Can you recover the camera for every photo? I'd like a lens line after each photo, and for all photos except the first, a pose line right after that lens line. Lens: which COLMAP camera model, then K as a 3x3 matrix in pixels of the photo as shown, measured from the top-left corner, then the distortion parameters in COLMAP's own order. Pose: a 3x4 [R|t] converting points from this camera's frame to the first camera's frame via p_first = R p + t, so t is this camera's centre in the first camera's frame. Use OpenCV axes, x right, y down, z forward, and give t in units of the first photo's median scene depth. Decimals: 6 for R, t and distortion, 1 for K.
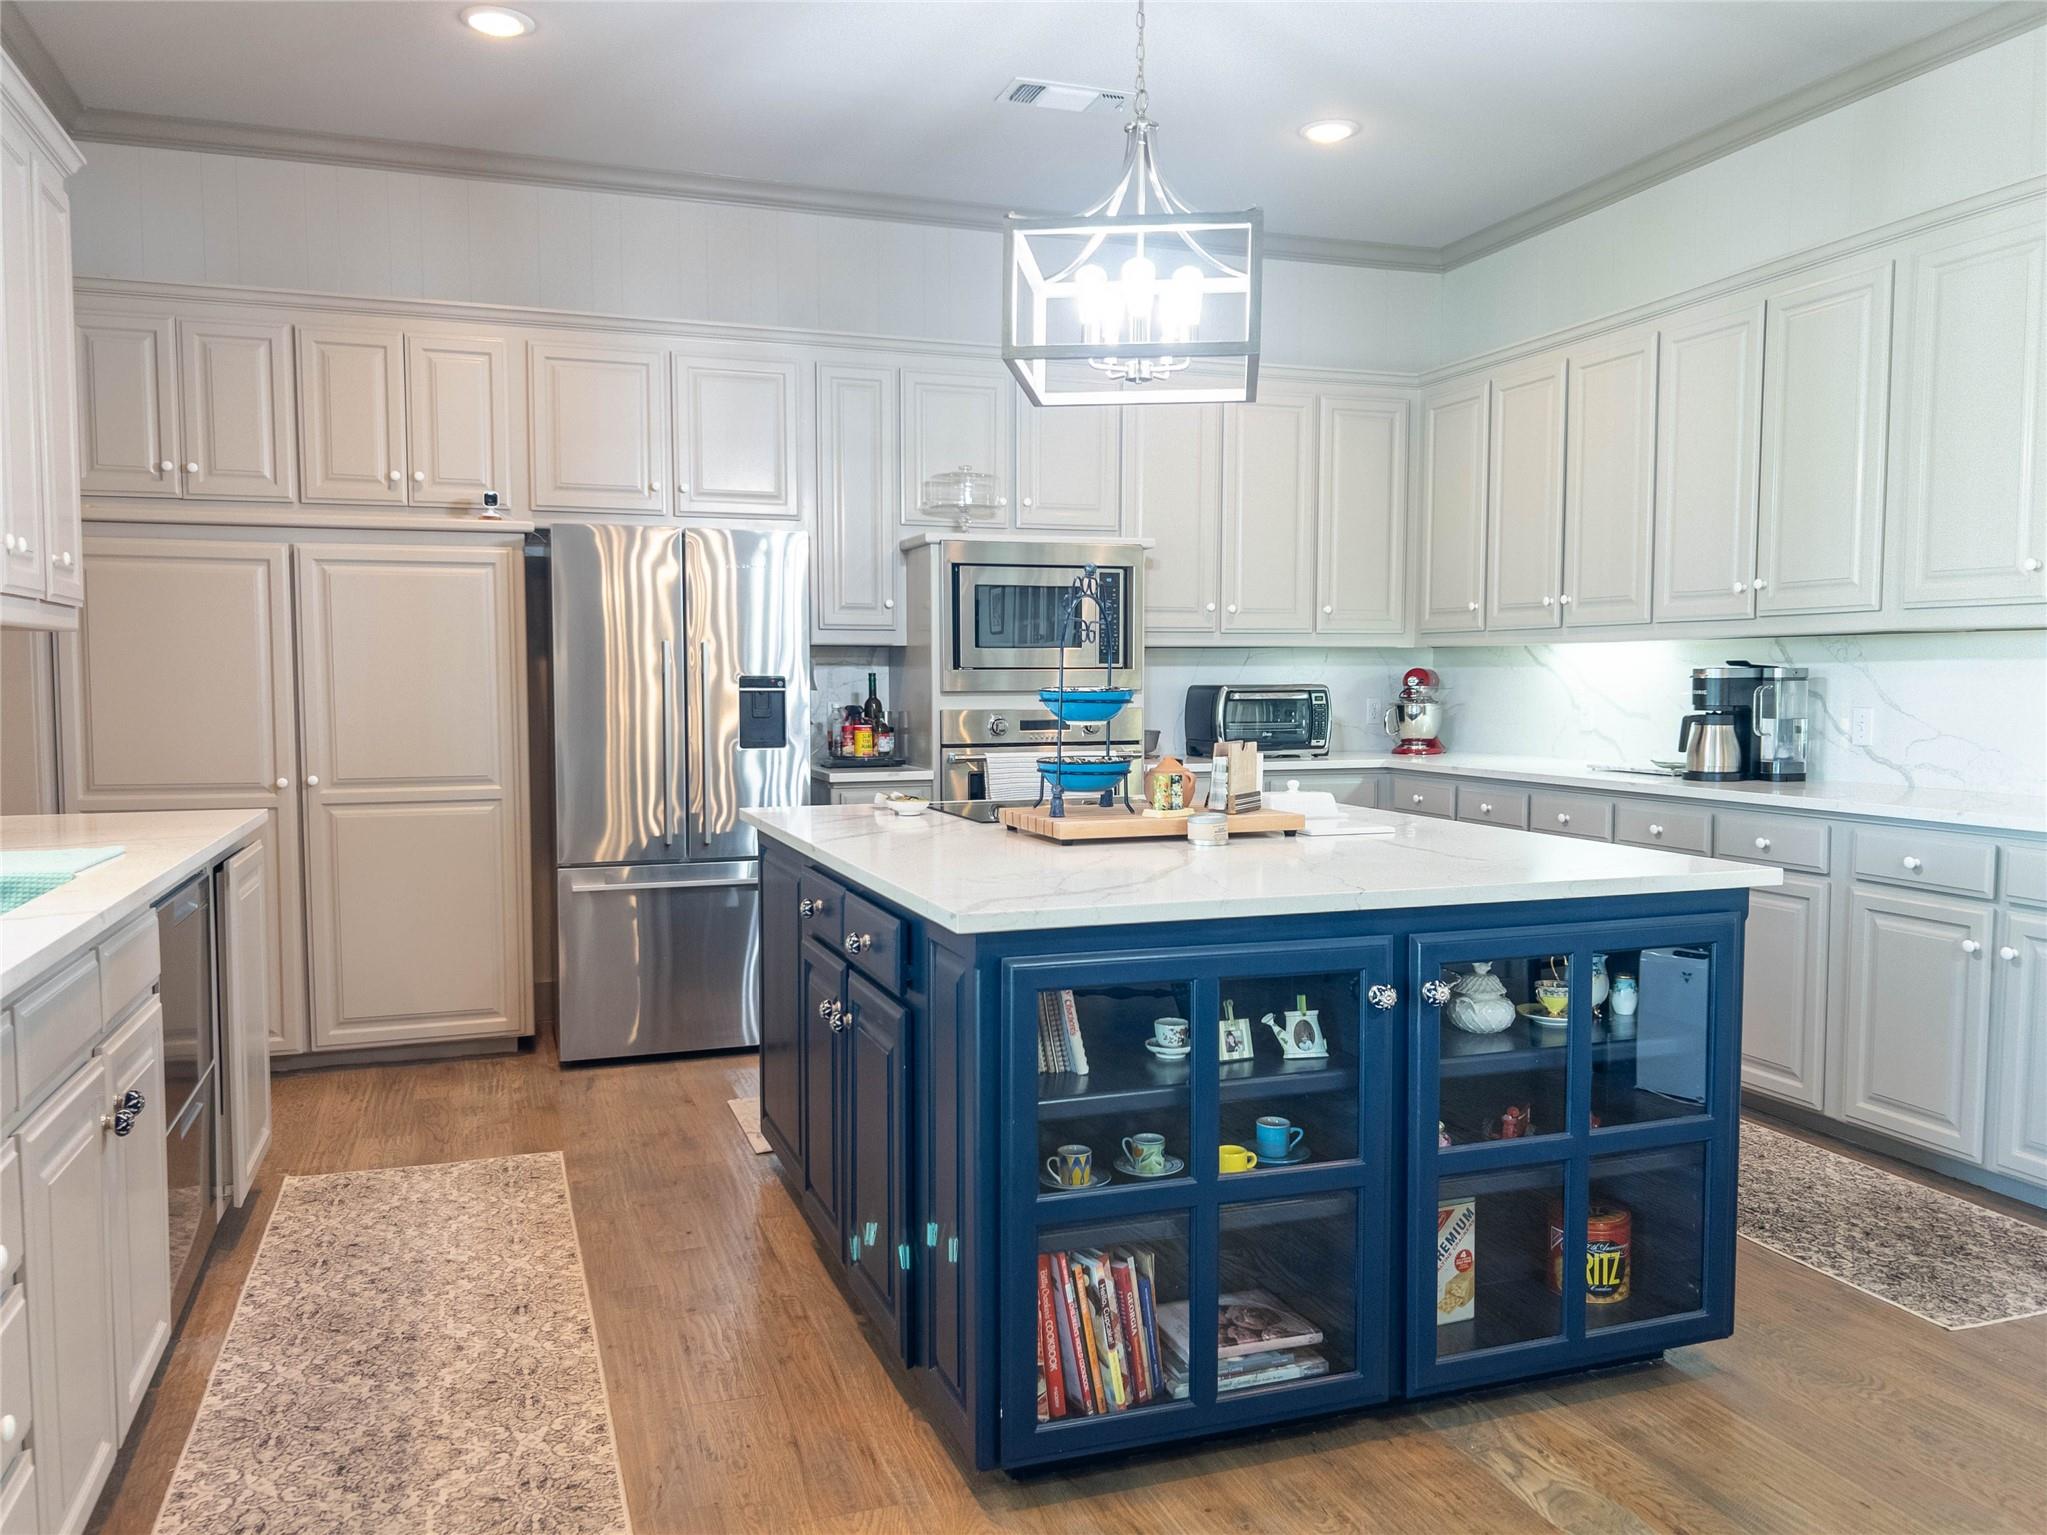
lens RADIAL K [[1550.1, 0, 1026.3], [0, 1550.1, 763.0], [0, 0, 1]] dist [0.065135, -0.045657]
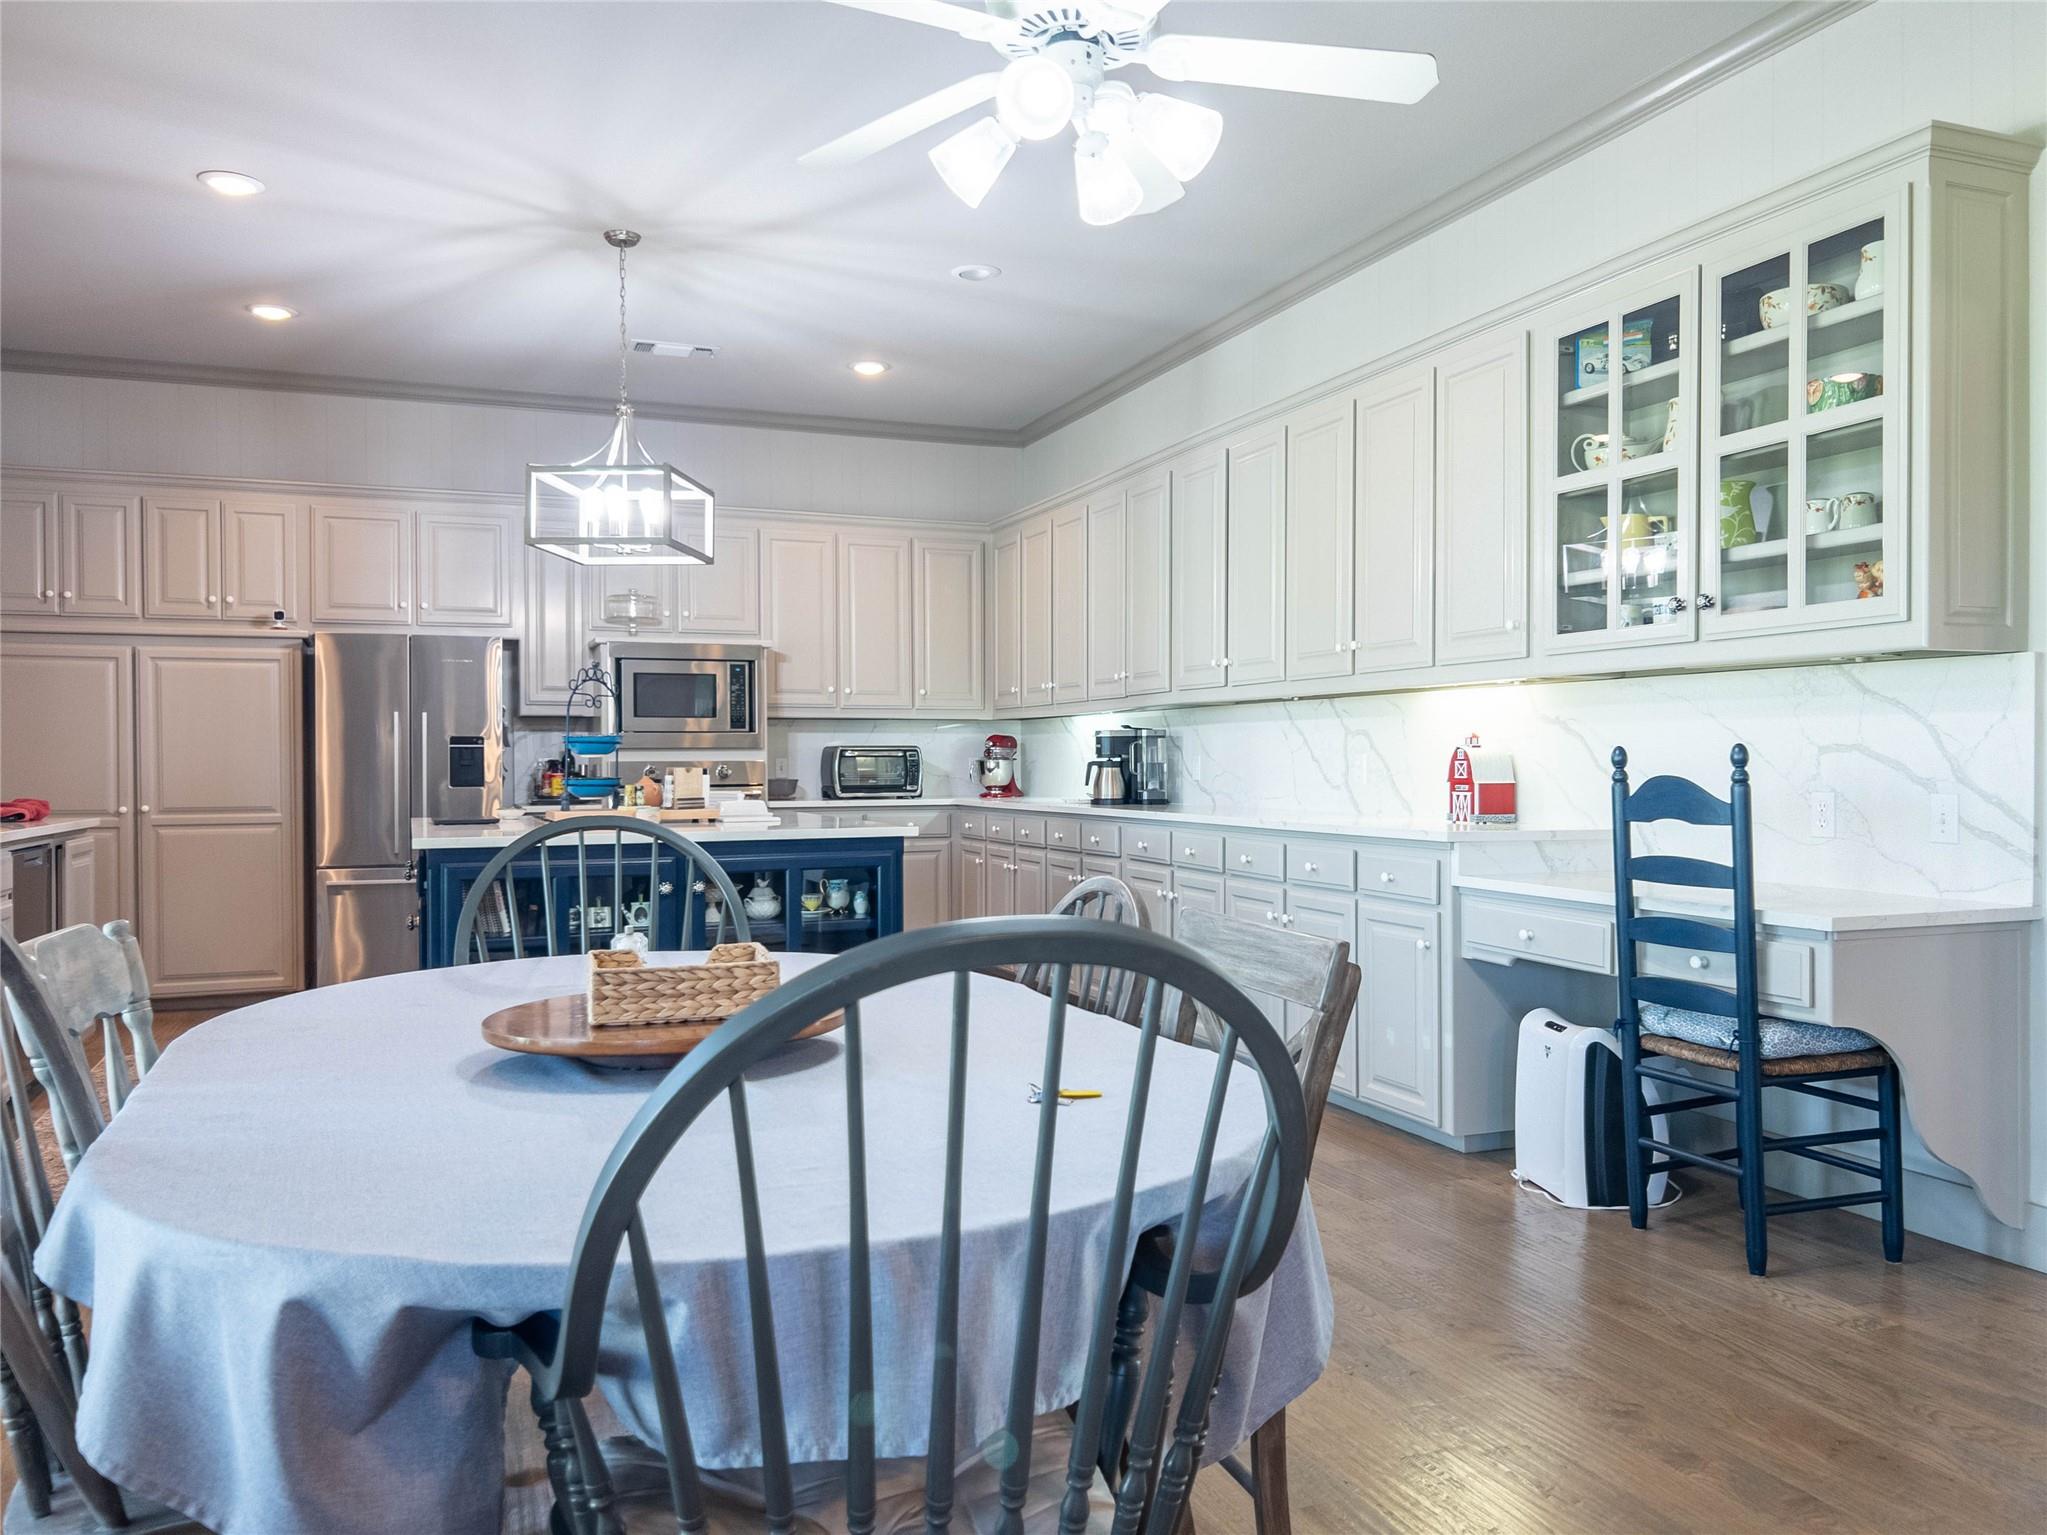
lens RADIAL K [[1550.1, 0, 1025.1], [0, 1550.1, 775.2], [0, 0, 1]] dist [0.065135, -0.045657]
pose [[0.999653, -0.003548, 0.026085, 0.303856], [0.004831, 0.998772, -0.049298, 0.052867], [-0.025878, 0.049407, 0.998443, -0.451937]]
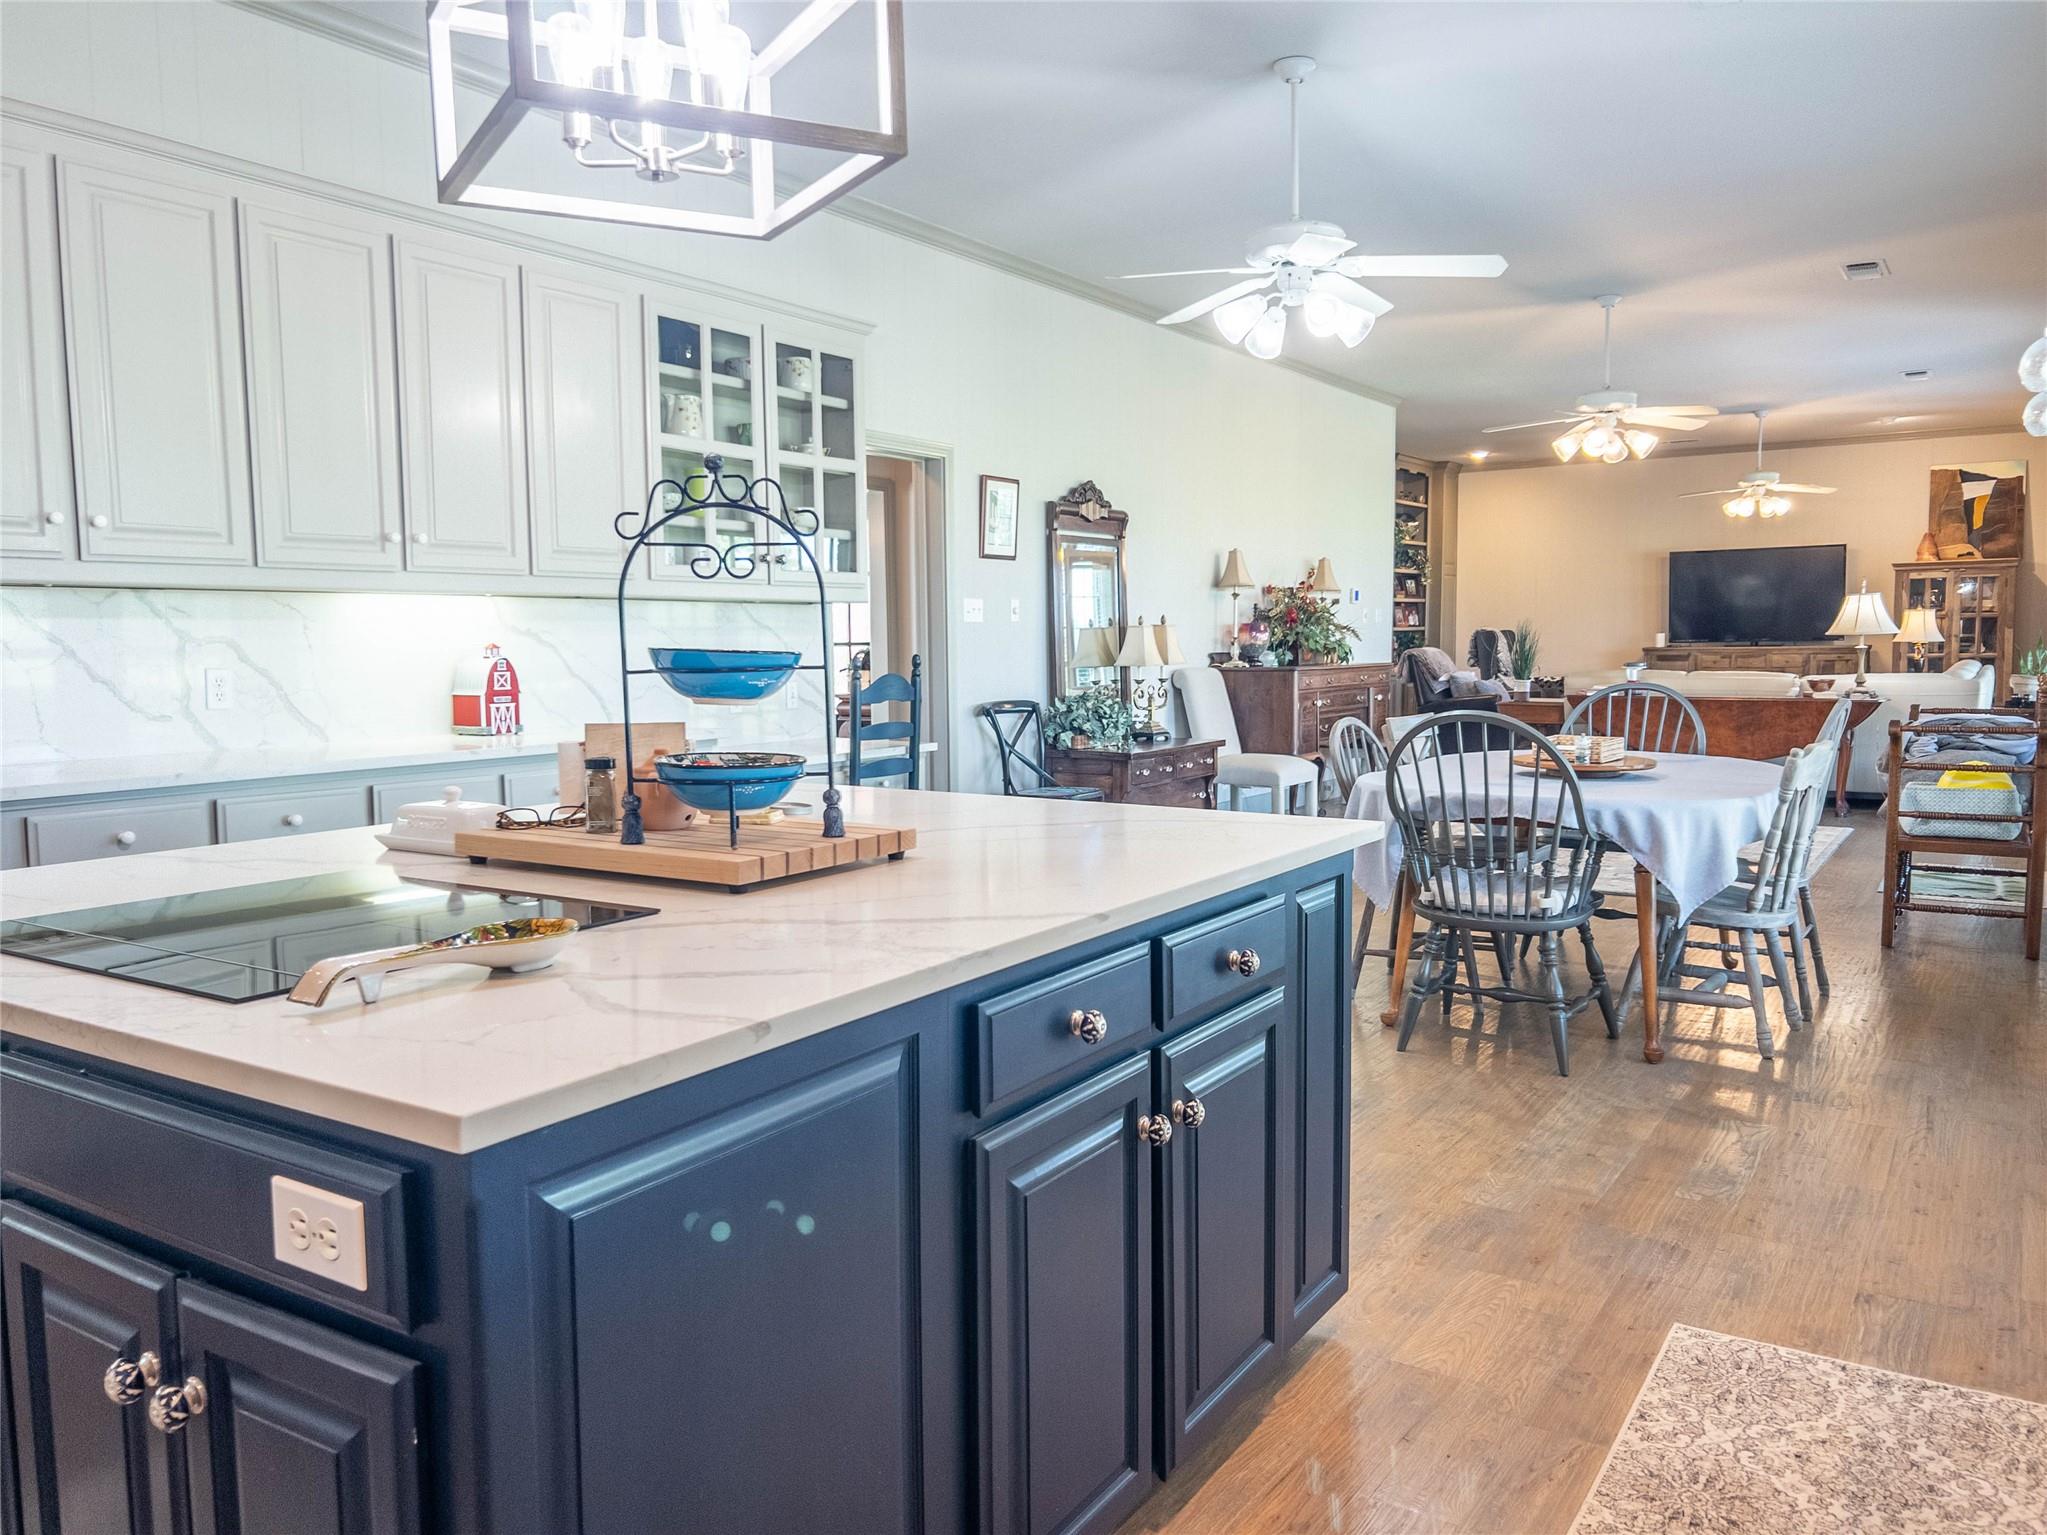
lens RADIAL K [[1550.1, 0, 1017.4], [0, 1550.1, 771.5], [0, 0, 1]] dist [0.065135, -0.045657]
pose [[-0.608951, -0.054860, 0.791309, -0.540969], [0.065422, 0.990733, 0.119030, -0.061741], [-0.790506, 0.124252, -0.599719, 1.236698]]
